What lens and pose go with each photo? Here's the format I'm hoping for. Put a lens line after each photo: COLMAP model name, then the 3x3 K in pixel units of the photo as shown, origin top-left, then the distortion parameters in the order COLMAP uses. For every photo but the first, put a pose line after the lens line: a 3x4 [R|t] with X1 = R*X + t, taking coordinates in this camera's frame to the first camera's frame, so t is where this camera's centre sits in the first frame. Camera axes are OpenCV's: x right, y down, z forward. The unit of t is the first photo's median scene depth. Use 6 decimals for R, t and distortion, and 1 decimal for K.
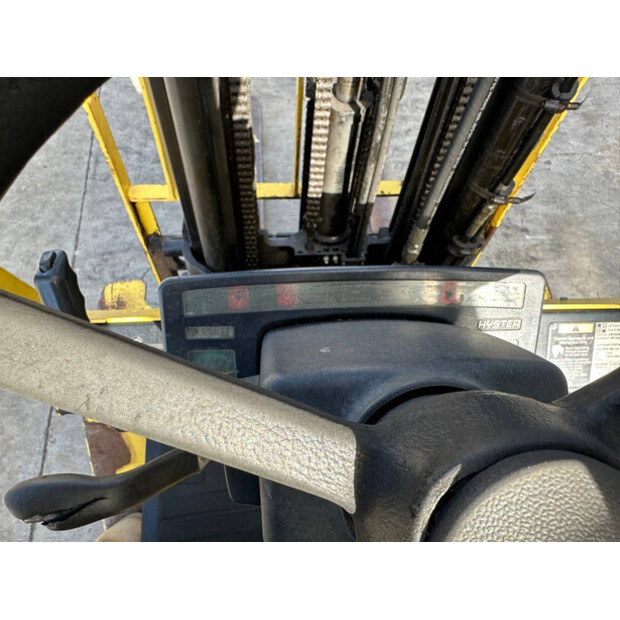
lens RADIAL K [[436.4, 0, 293.7], [0, 436.4, 348.6], [0, 0, 1]] dist [-0.001861, -0.003323]
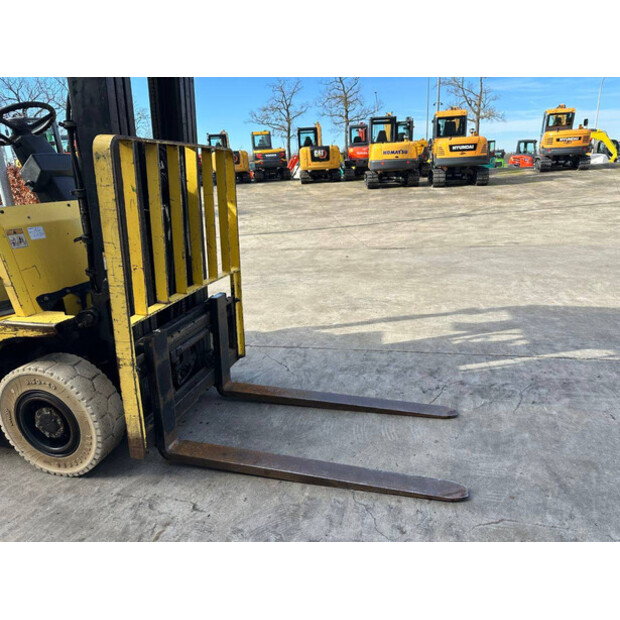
lens RADIAL K [[434.3, 0, 312.4], [0, 434.3, 314.2], [0, 0, 1]] dist [0.063928, -0.080675]
pose [[-0.280622, 0.275587, -0.919404, 2.367112], [-0.869407, 0.332874, 0.365139, -2.091730], [0.406673, 0.901802, 0.146186, 1.522825]]
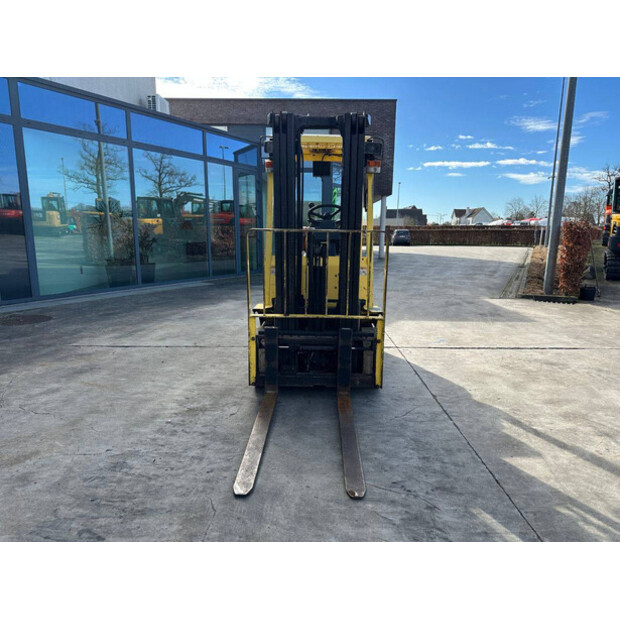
lens RADIAL K [[434.3, 0, 315.4], [0, 434.3, 310.6], [0, 0, 1]] dist [0.063928, -0.080675]
pose [[-0.997195, -0.054449, 0.051346, -0.099474], [0.038394, 0.216718, 0.975479, -4.657273], [-0.064242, 0.974715, -0.214020, 2.327938]]
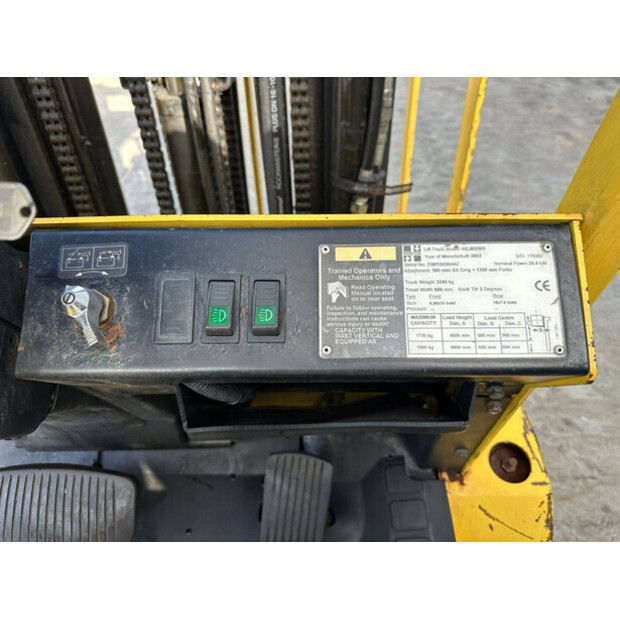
lens RADIAL K [[434.3, 0, 316.0], [0, 434.3, 315.7], [0, 0, 1]] dist [0.063928, -0.080675]
pose [[0.997435, 0.000575, -0.071580, 0.443160], [-0.028376, 0.921221, -0.388004, 0.179753], [0.065718, 0.389040, 0.918874, 0.356661]]
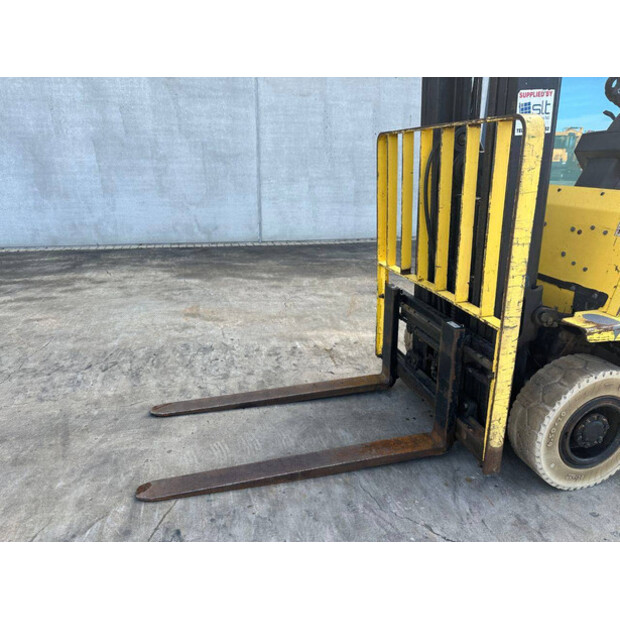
lens RADIAL K [[434.3, 0, 308.2], [0, 434.3, 311.5], [0, 0, 1]] dist [0.063928, -0.080675]
pose [[-0.189231, -0.349084, 0.917786, -2.053736], [0.895767, 0.321507, 0.306978, -1.849696], [-0.402236, 0.880212, 0.251859, 1.259846]]
